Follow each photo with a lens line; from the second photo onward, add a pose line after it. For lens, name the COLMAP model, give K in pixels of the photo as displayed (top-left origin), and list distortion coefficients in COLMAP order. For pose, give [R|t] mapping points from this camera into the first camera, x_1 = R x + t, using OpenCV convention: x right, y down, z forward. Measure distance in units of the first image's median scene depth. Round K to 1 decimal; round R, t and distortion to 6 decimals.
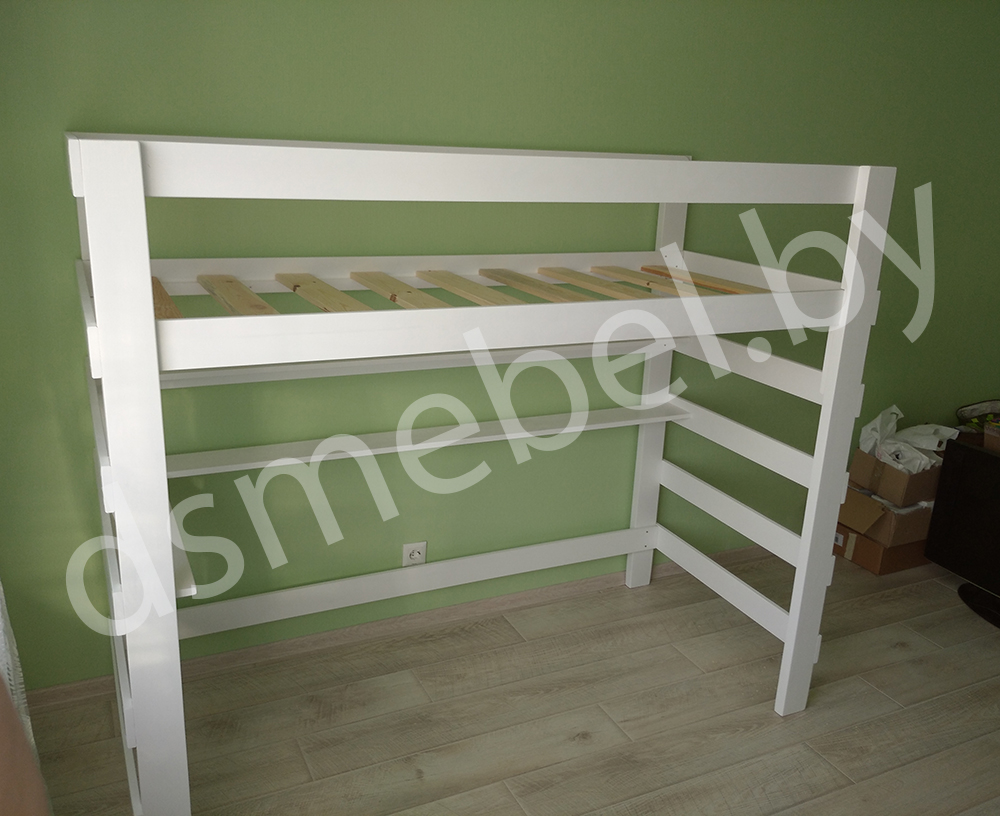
lens RADIAL K [[891.4, 0, 500.8], [0, 891.4, 403.9], [0, 0, 1]] dist [0.020499, -0.007451]
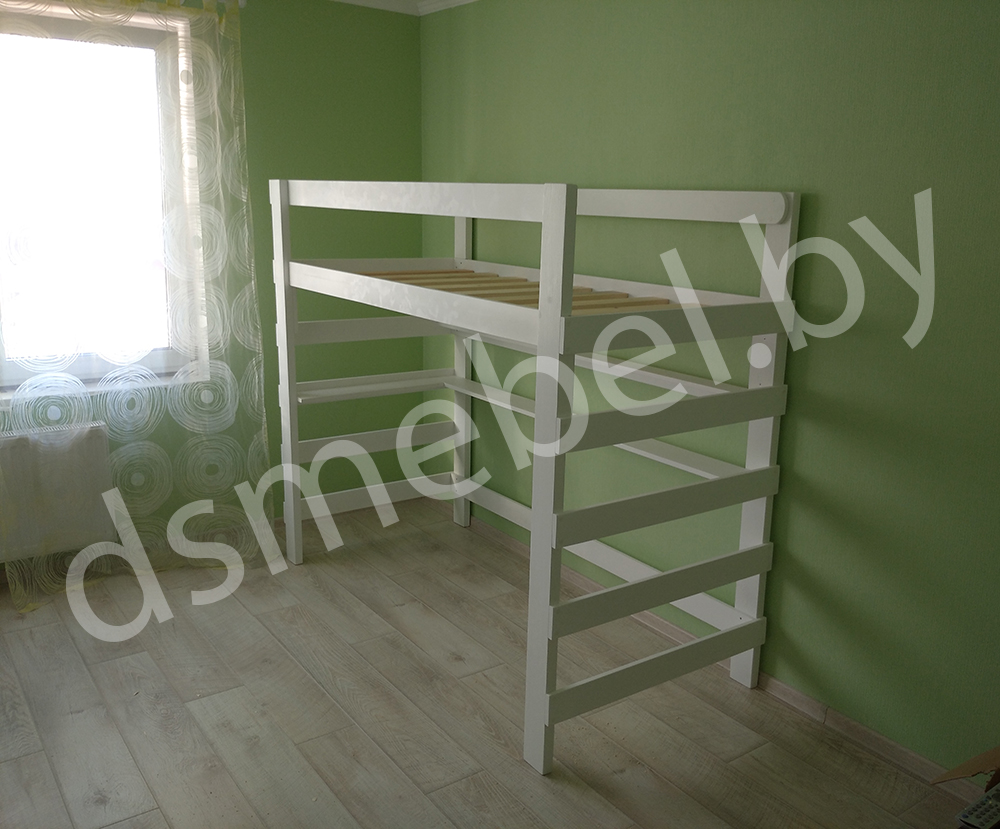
lens RADIAL K [[917.1, 0, 557.5], [0, 917.1, 420.5], [0, 0, 1]] dist [0.013991, 0.000000]
pose [[0.194358, 0.197495, -0.960844, 1.306263], [-0.297453, 0.945268, 0.134125, -0.146727], [0.934744, 0.259738, 0.242466, 0.772902]]
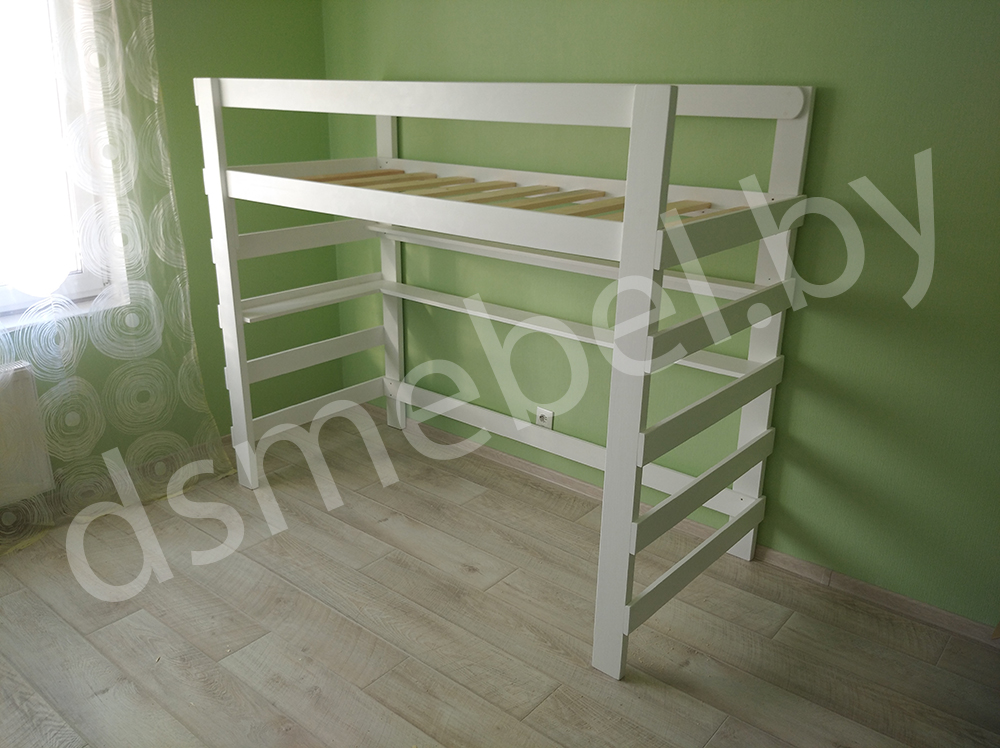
lens RADIAL K [[834.6, 0, 503.5], [0, 834.6, 376.0], [0, 0, 1]] dist [0.009621, 0.003881]
pose [[0.408793, 0.267902, -0.872420, 1.075349], [-0.254030, 0.951567, 0.173174, -0.090254], [0.876560, 0.150829, 0.457049, 0.500332]]
